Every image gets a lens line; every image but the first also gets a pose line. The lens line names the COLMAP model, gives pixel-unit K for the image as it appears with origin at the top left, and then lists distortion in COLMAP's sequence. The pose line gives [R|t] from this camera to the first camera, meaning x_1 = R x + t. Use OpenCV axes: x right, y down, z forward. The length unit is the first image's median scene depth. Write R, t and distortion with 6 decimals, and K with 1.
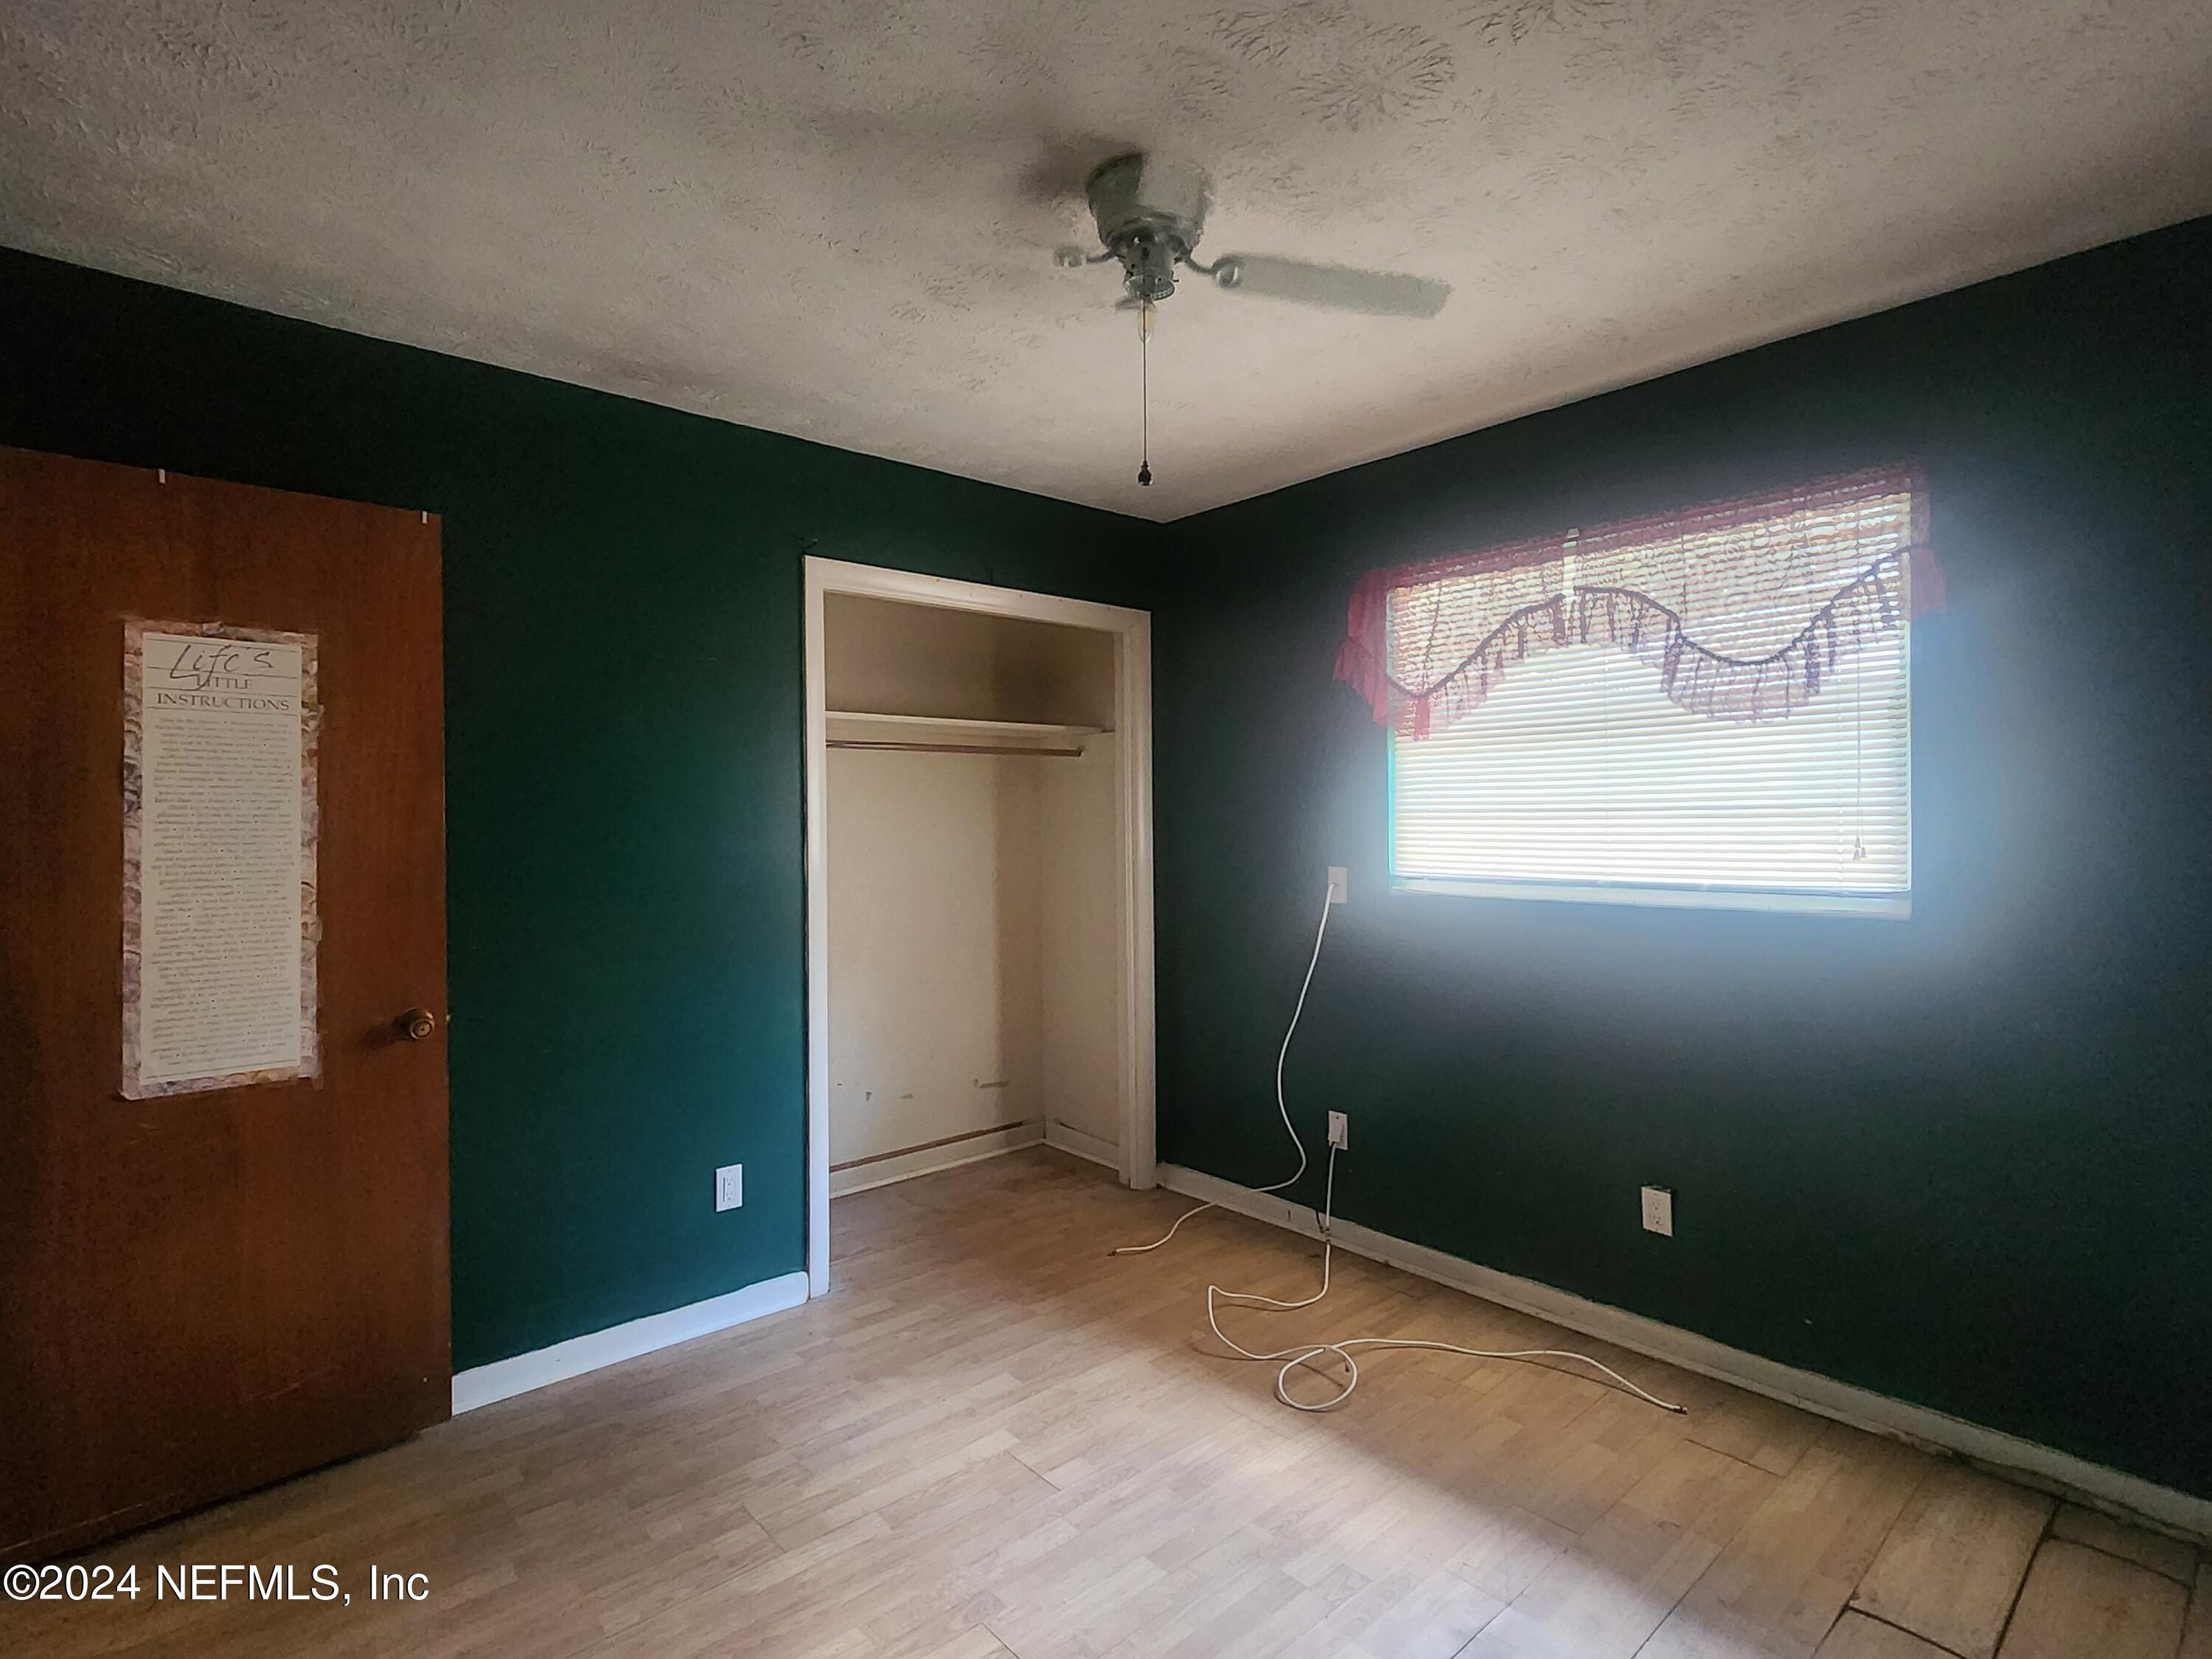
lens RADIAL K [[1101.4, 0, 1084.4], [0, 1101.4, 823.6], [0, 0, 1]] dist [0.002307, -0.000083]
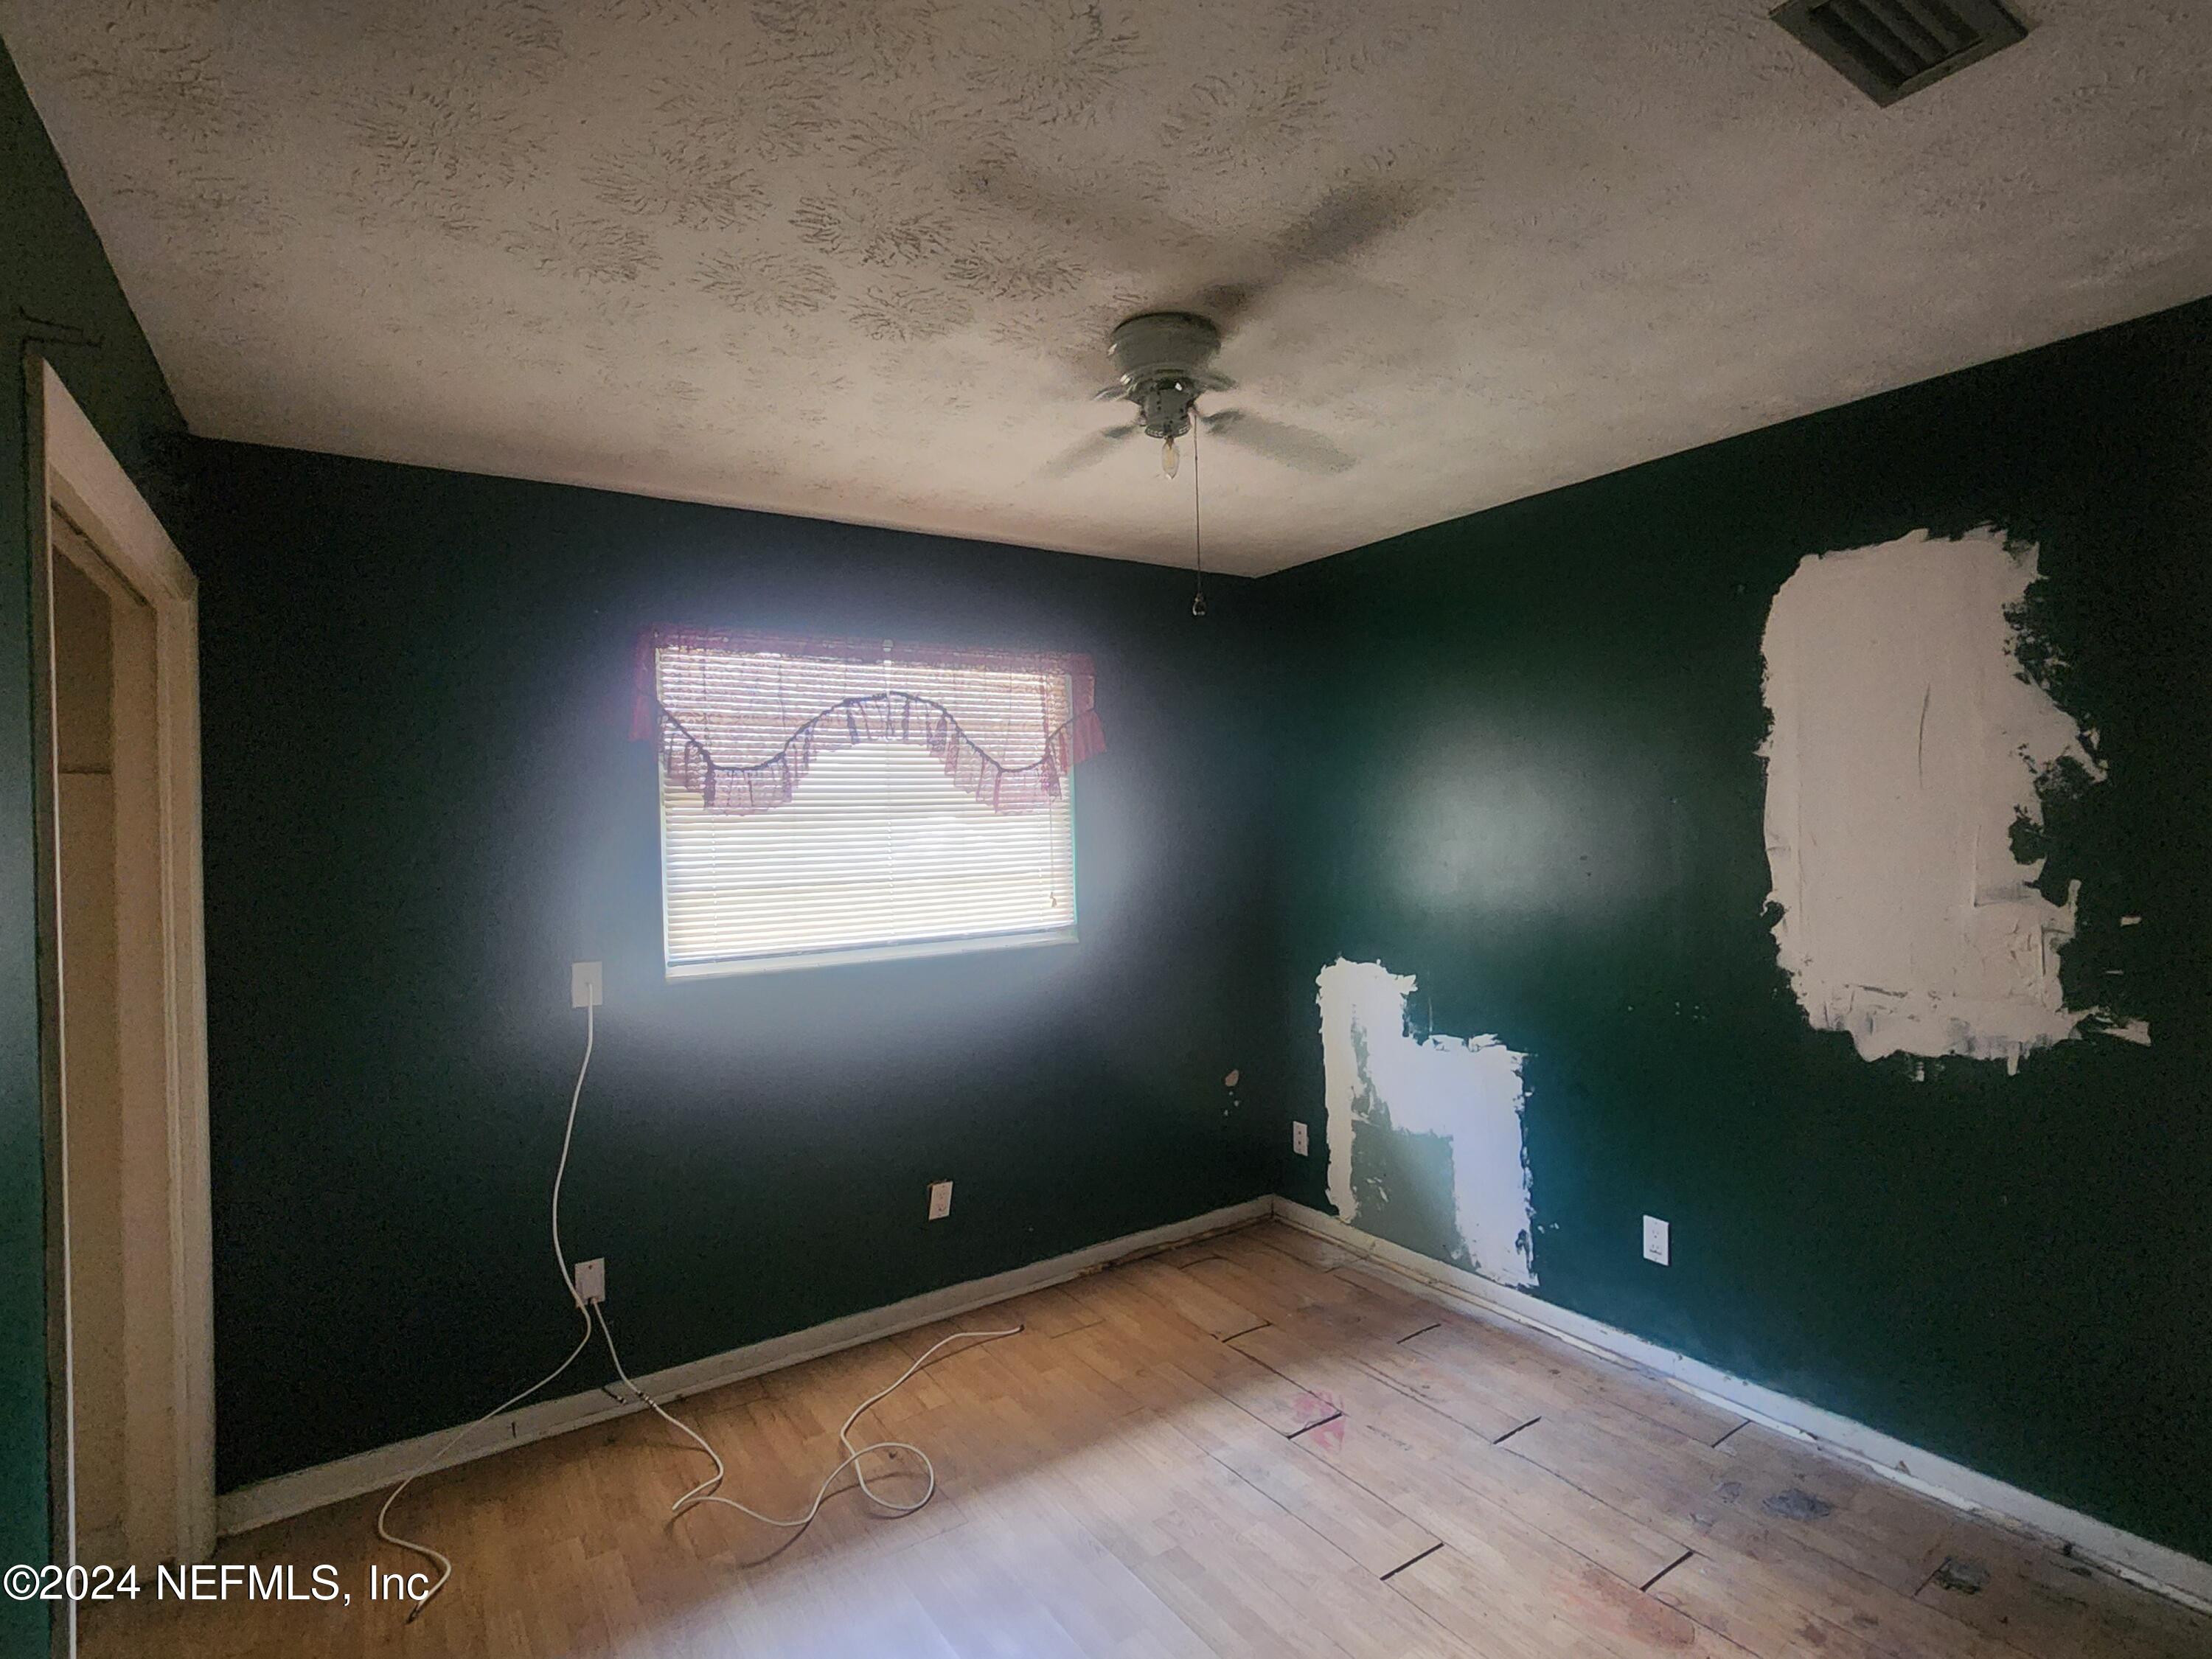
lens RADIAL K [[1101.4, 0, 1115.5], [0, 1101.4, 838.3], [0, 0, 1]] dist [0.002307, -0.000083]
pose [[0.120102, 0.002523, 0.992758, -0.684666], [0.041021, 0.999130, -0.007502, -0.040098], [-0.991914, 0.041625, 0.119894, 0.624043]]
